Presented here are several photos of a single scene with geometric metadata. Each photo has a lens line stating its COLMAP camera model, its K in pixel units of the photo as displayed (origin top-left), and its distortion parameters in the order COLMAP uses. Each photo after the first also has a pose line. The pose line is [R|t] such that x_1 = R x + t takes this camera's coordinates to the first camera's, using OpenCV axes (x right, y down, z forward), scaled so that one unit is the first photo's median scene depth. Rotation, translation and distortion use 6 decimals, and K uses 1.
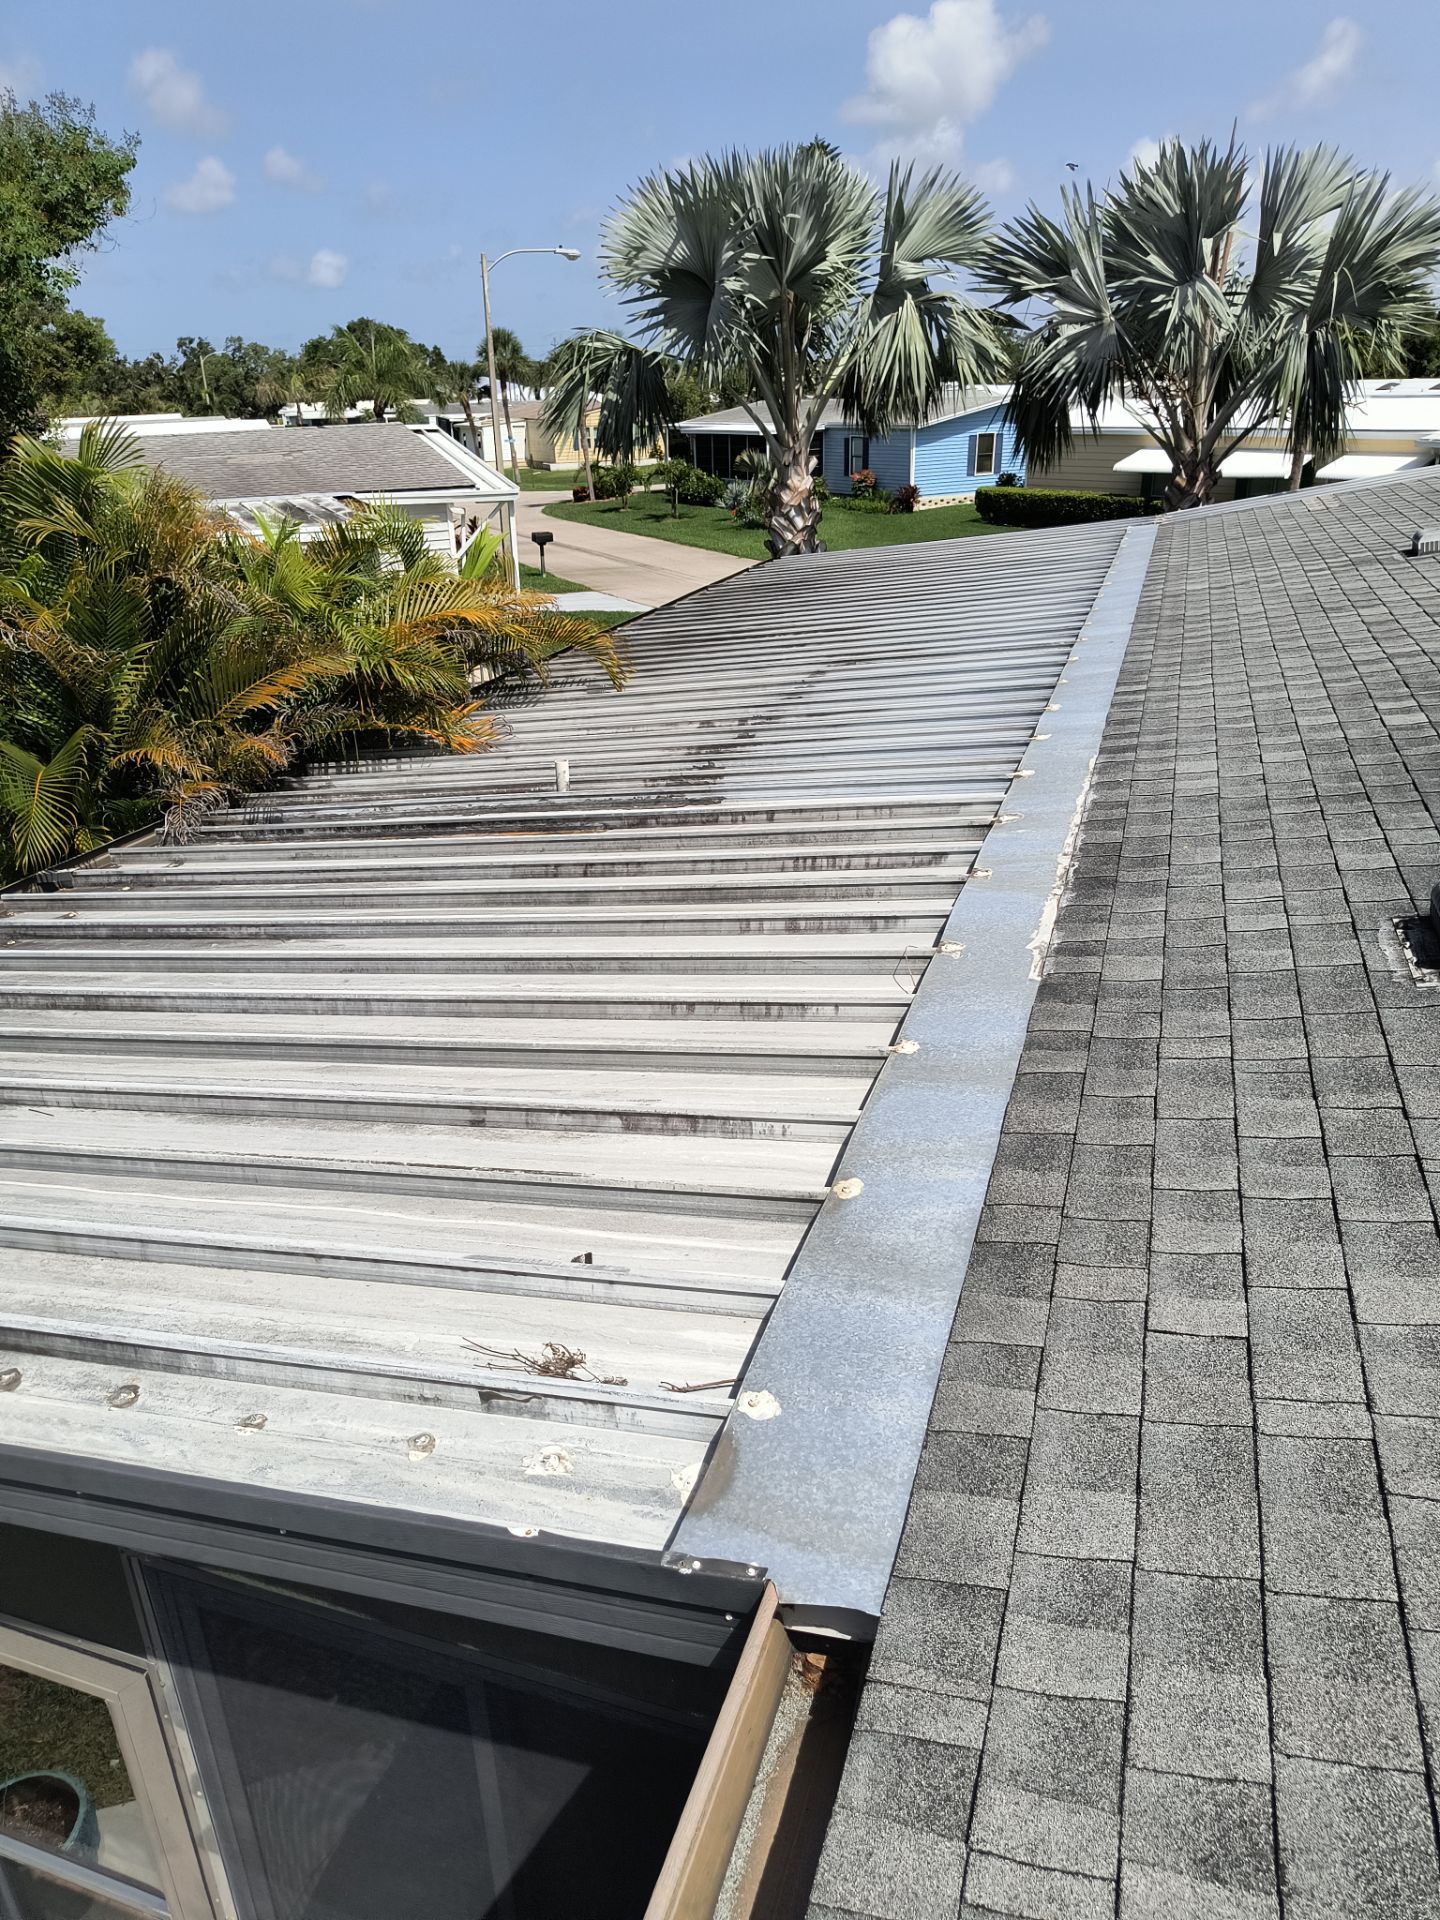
lens RADIAL K [[1321.2, 0, 705.9], [0, 1321.2, 963.5], [0, 0, 1]] dist [0.035124, -0.041457]
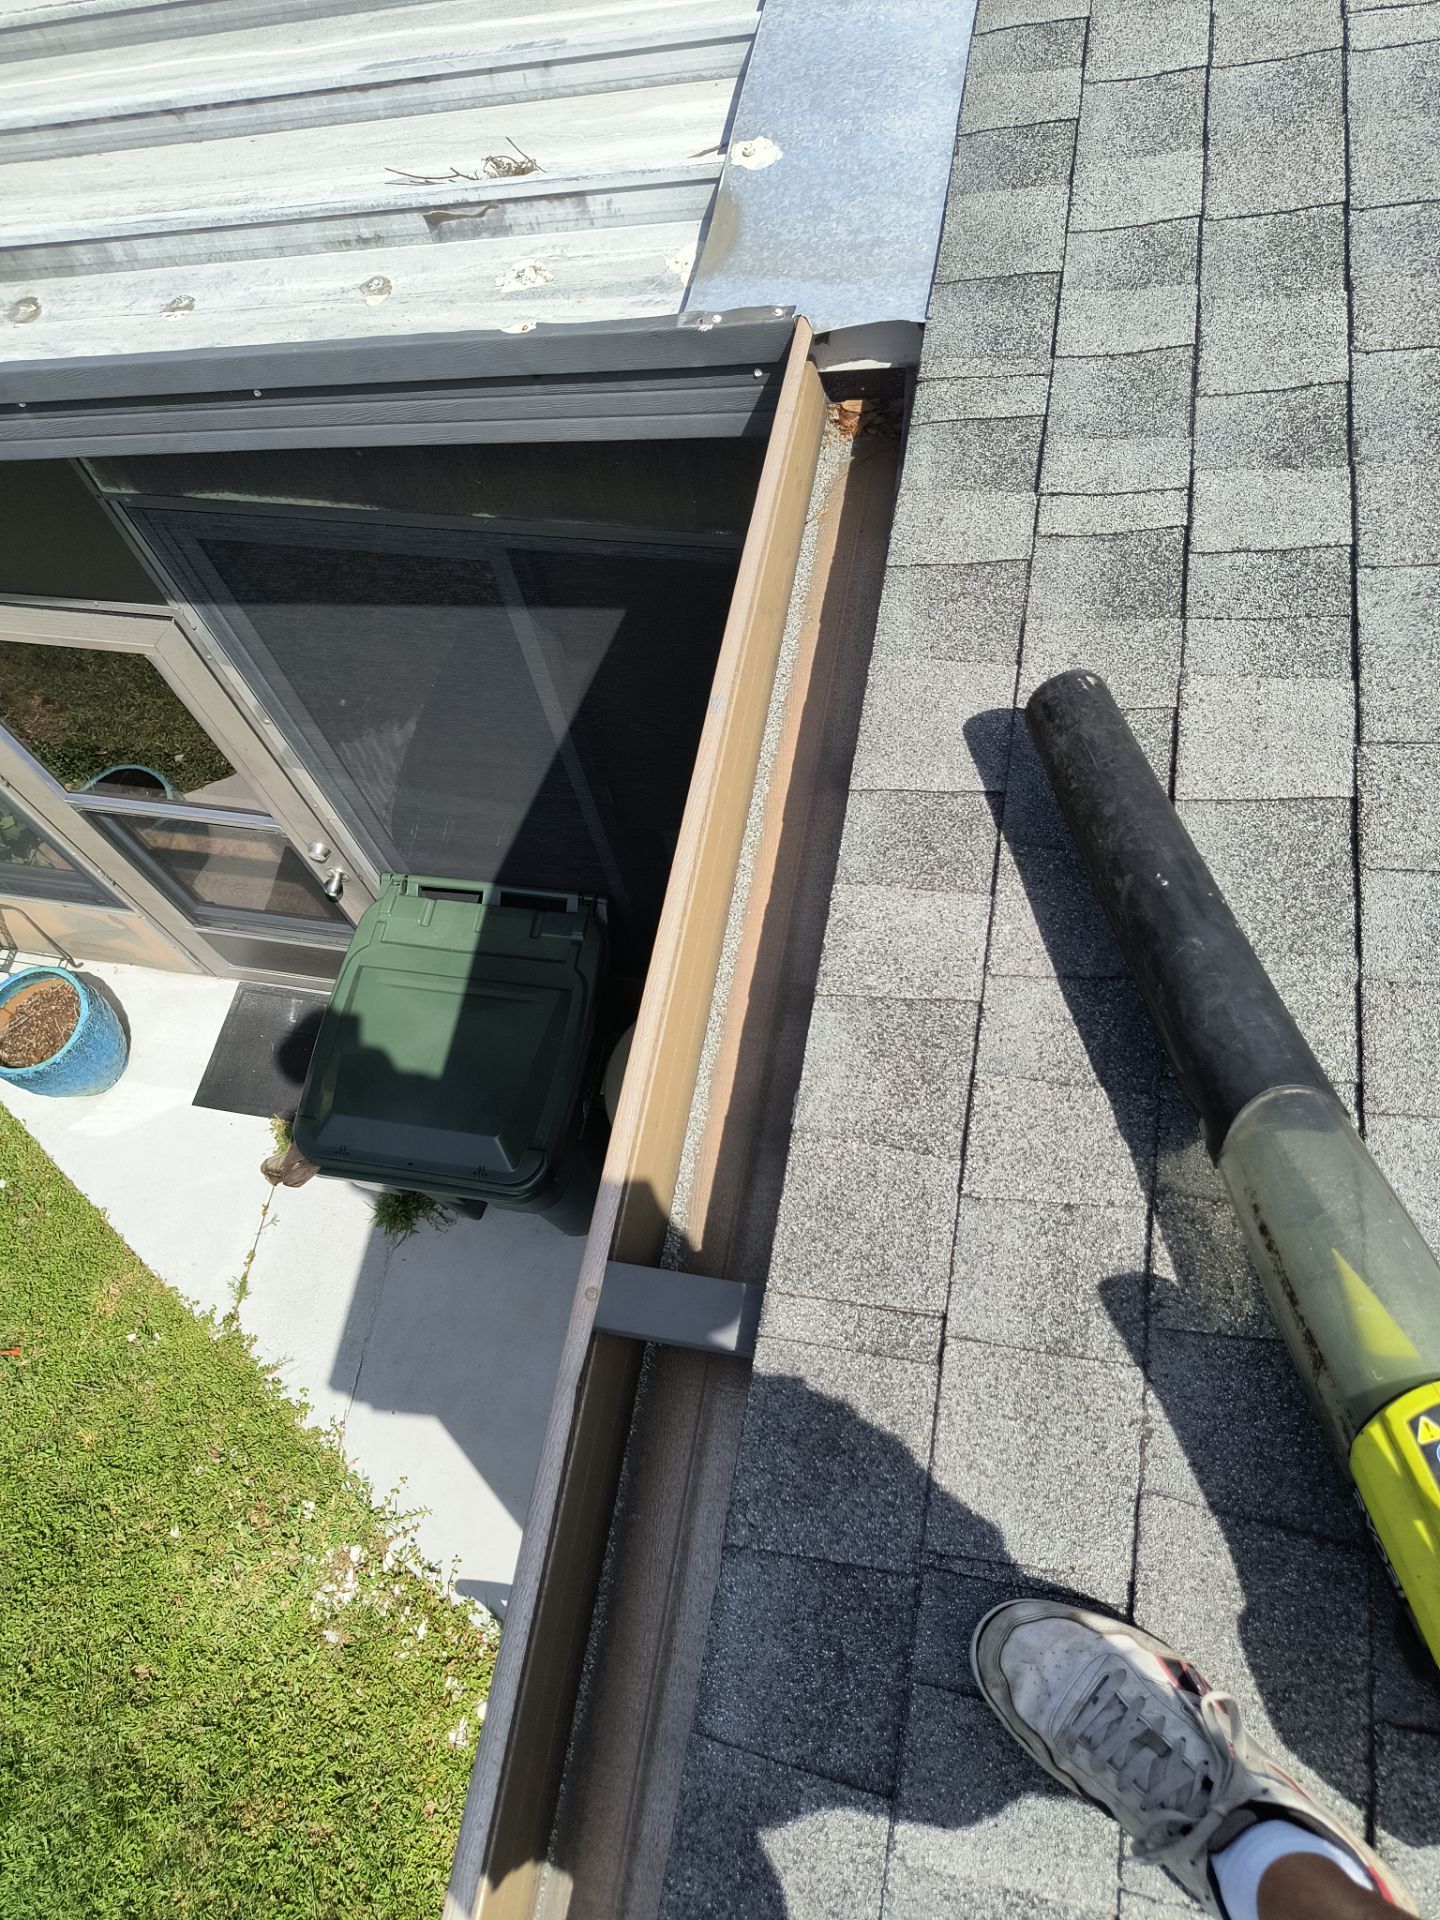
lens RADIAL K [[1321.2, 0, 704.5], [0, 1321.2, 959.5], [0, 0, 1]] dist [0.035124, -0.041457]
pose [[0.986622, -0.162609, -0.011586, -0.055352], [0.131552, 0.752180, 0.645693, 0.139824], [-0.096281, -0.638580, 0.763509, 0.017777]]
